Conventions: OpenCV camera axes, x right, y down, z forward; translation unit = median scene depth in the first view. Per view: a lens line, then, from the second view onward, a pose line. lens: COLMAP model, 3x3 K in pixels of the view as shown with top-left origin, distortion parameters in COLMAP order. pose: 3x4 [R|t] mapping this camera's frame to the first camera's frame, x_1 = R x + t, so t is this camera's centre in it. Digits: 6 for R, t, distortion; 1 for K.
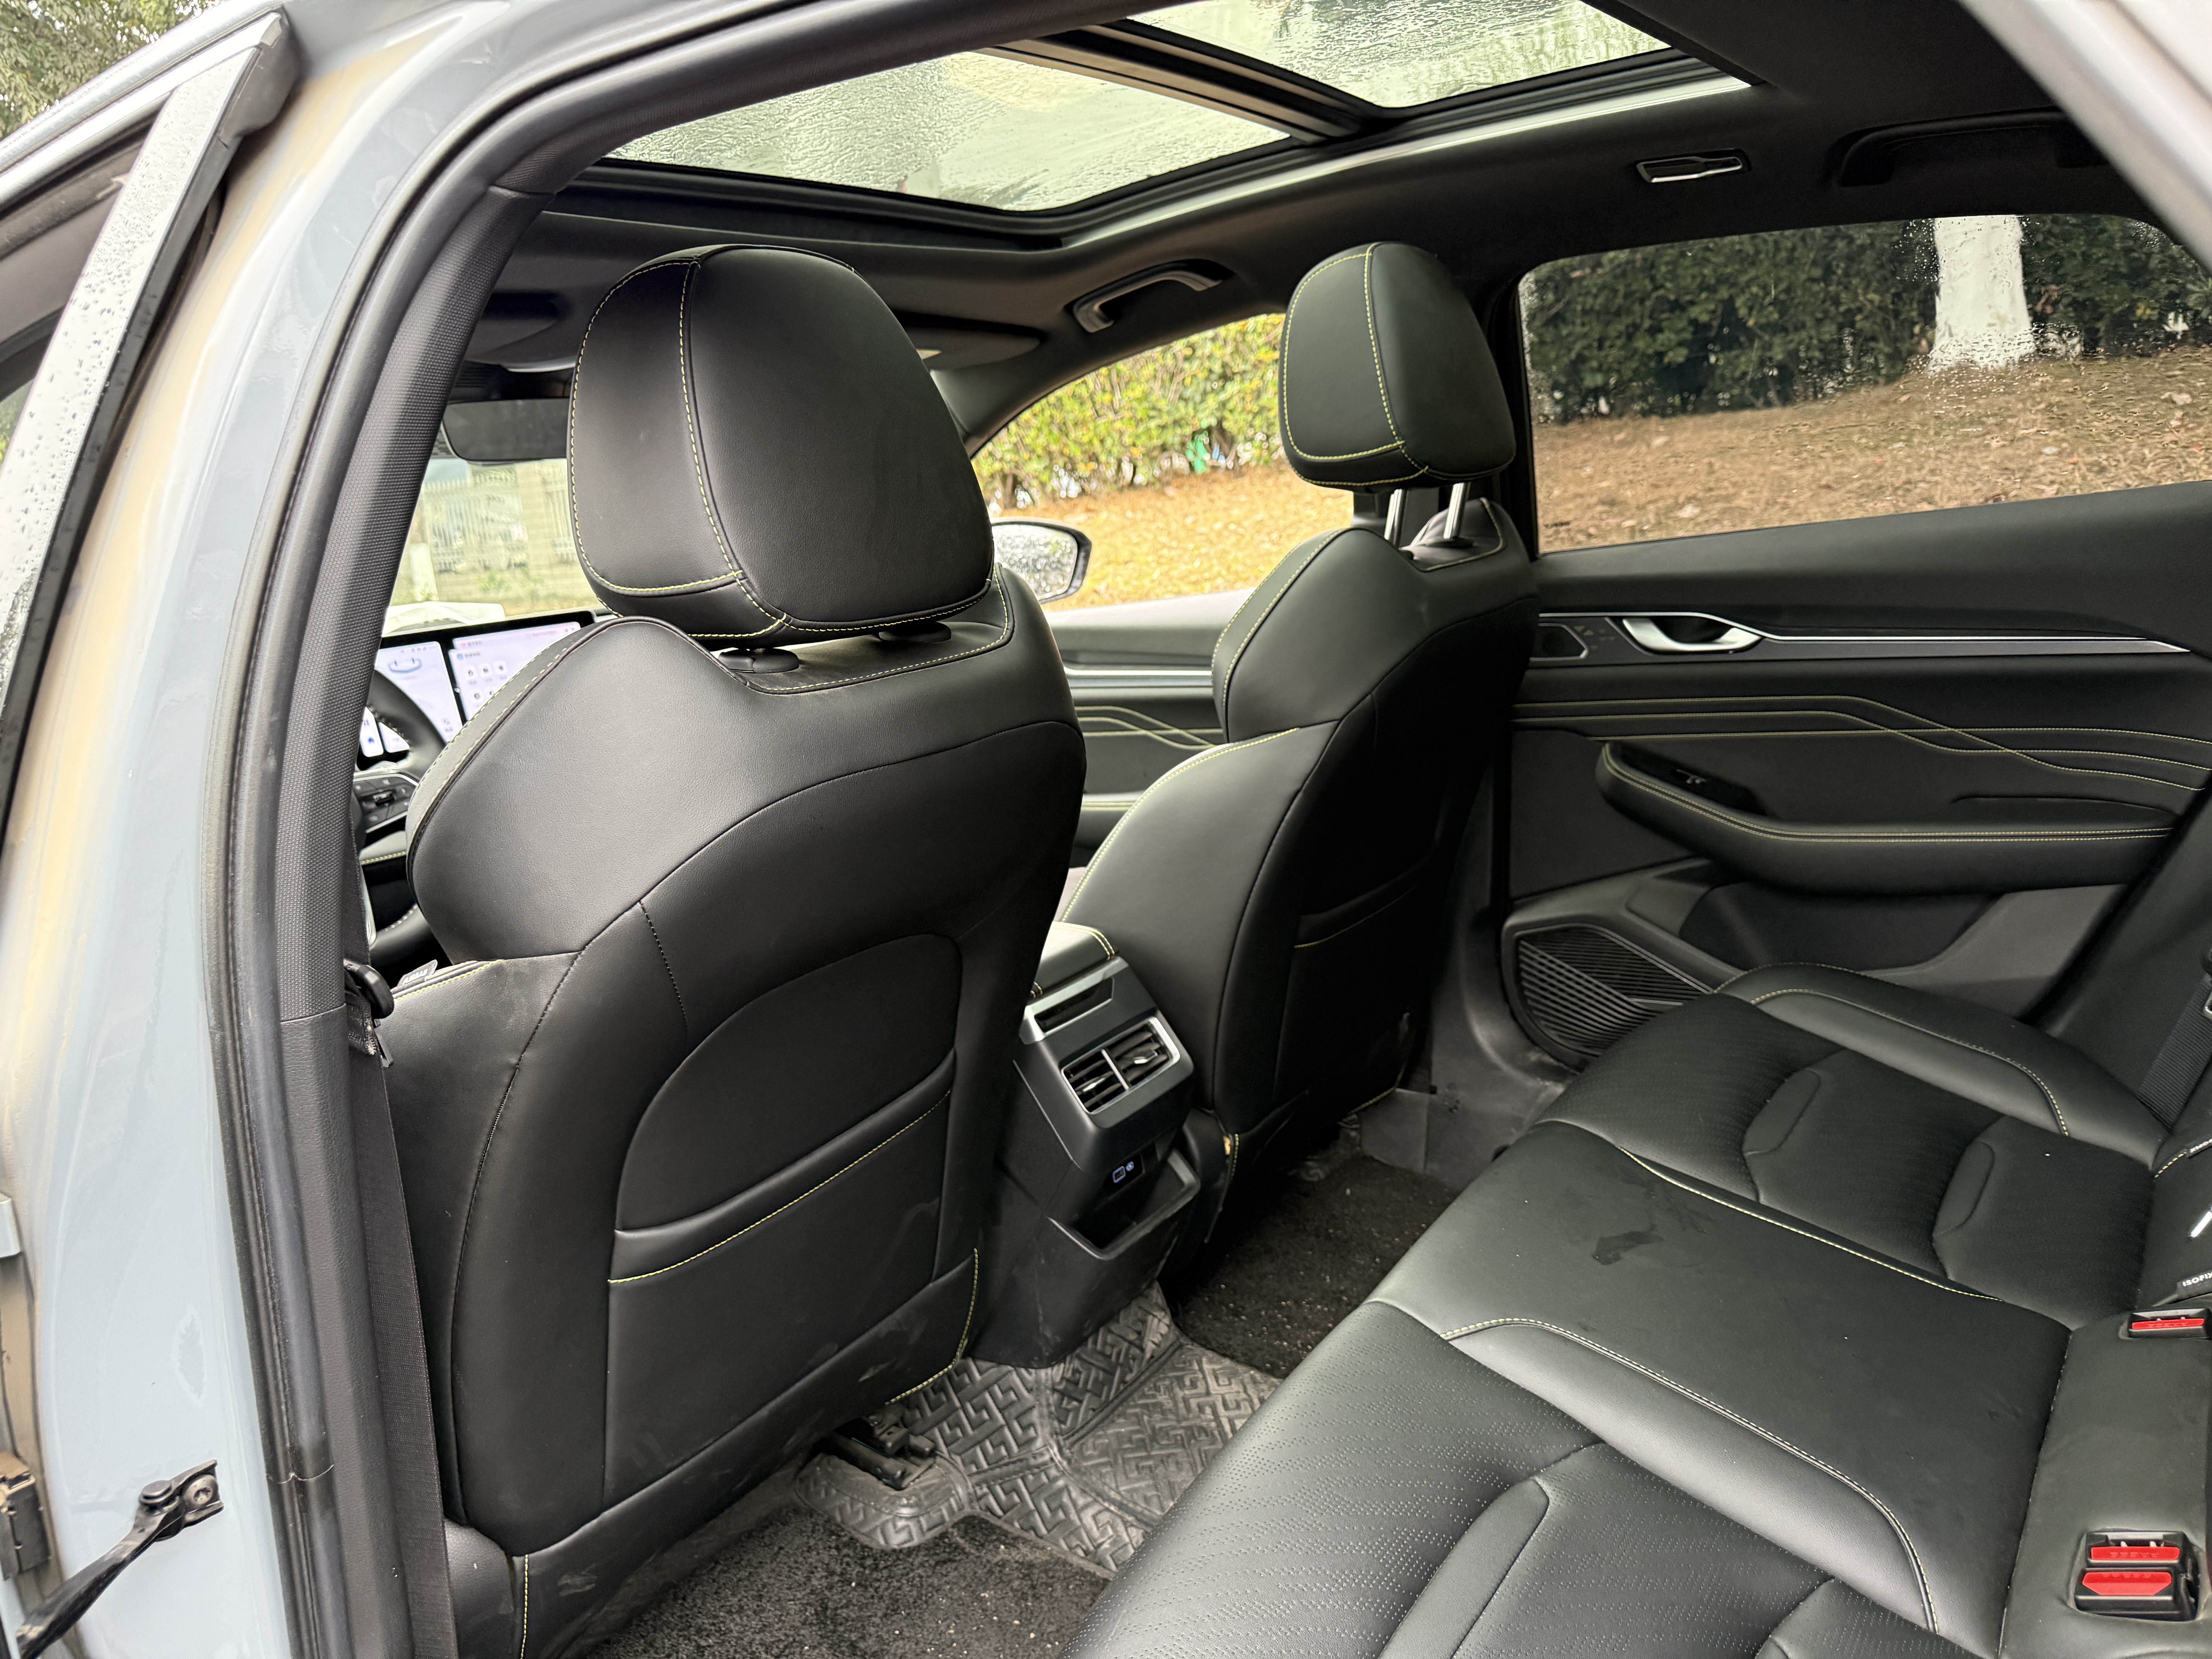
lens RADIAL K [[1558.2, 0, 1110.7], [0, 1558.2, 835.5], [0, 0, 1]] dist [0.045521, -0.056829]
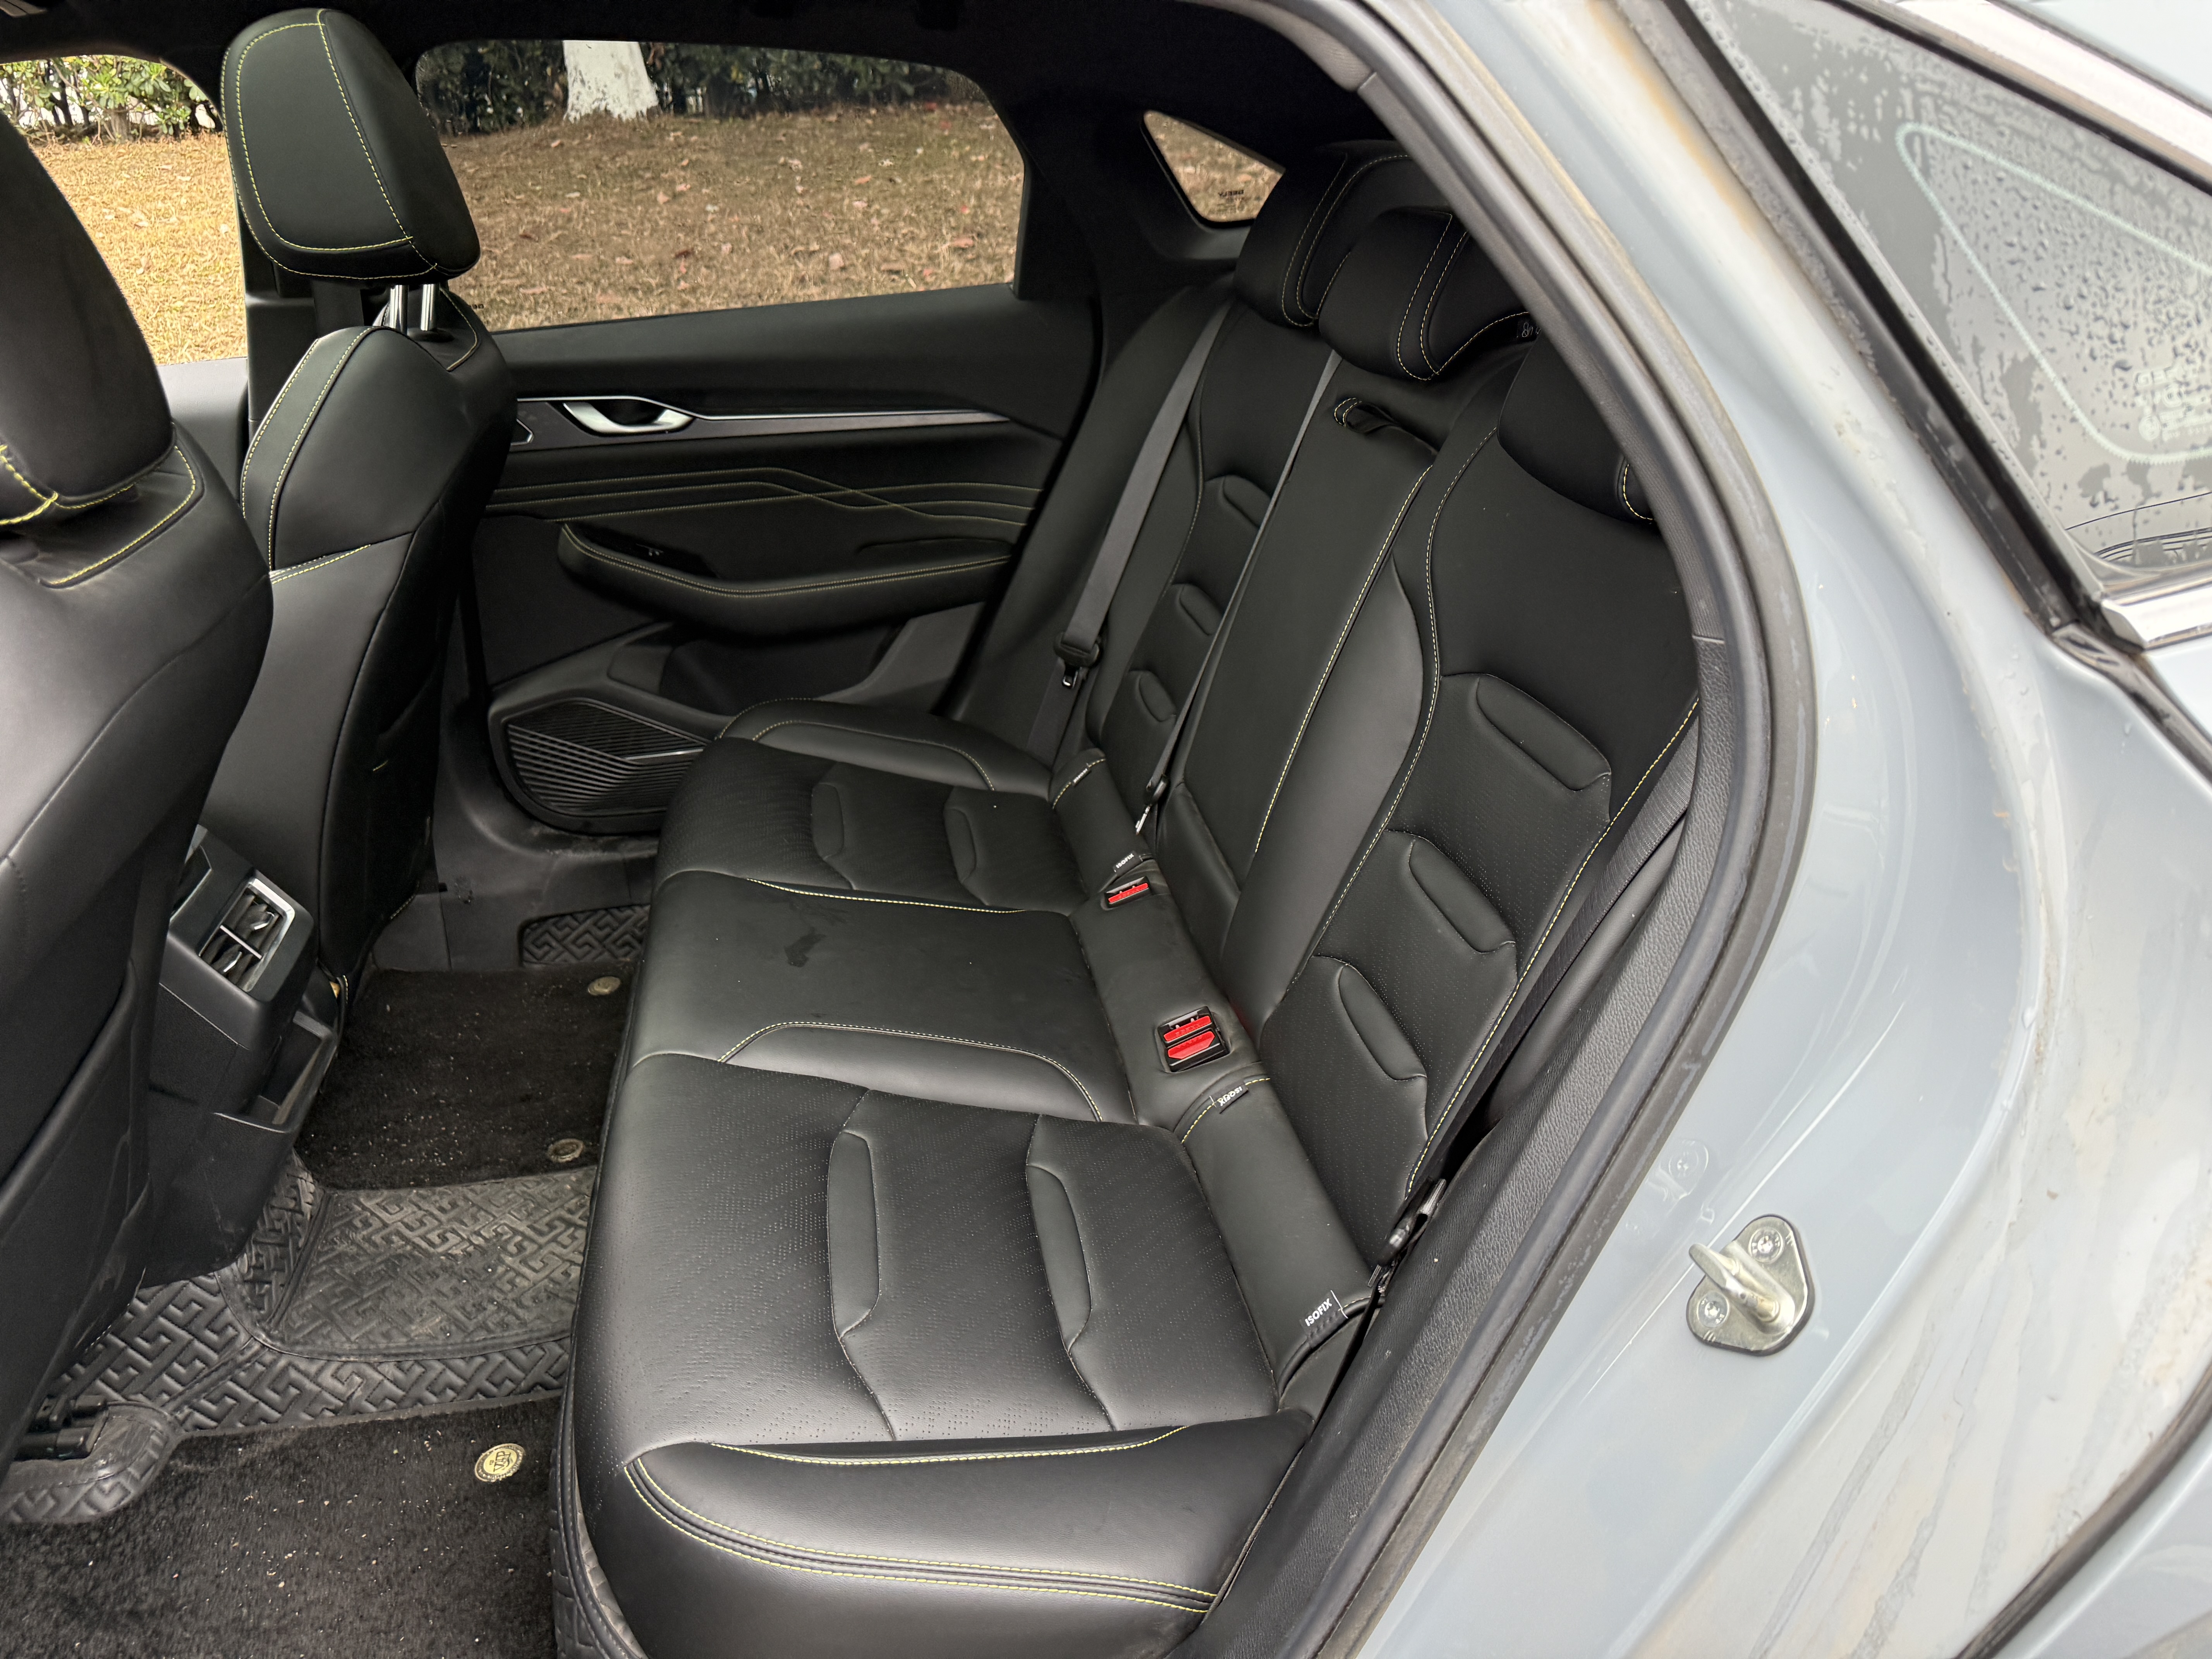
lens RADIAL K [[1567.9, 0, 1104.6], [0, 1567.9, 857.2], [0, 0, 1]] dist [0.029384, -0.047611]
pose [[0.681262, -0.241804, 0.690951, -0.271362], [0.118227, 0.967823, 0.222129, -0.042474], [-0.722430, -0.069639, 0.687929, -0.010460]]
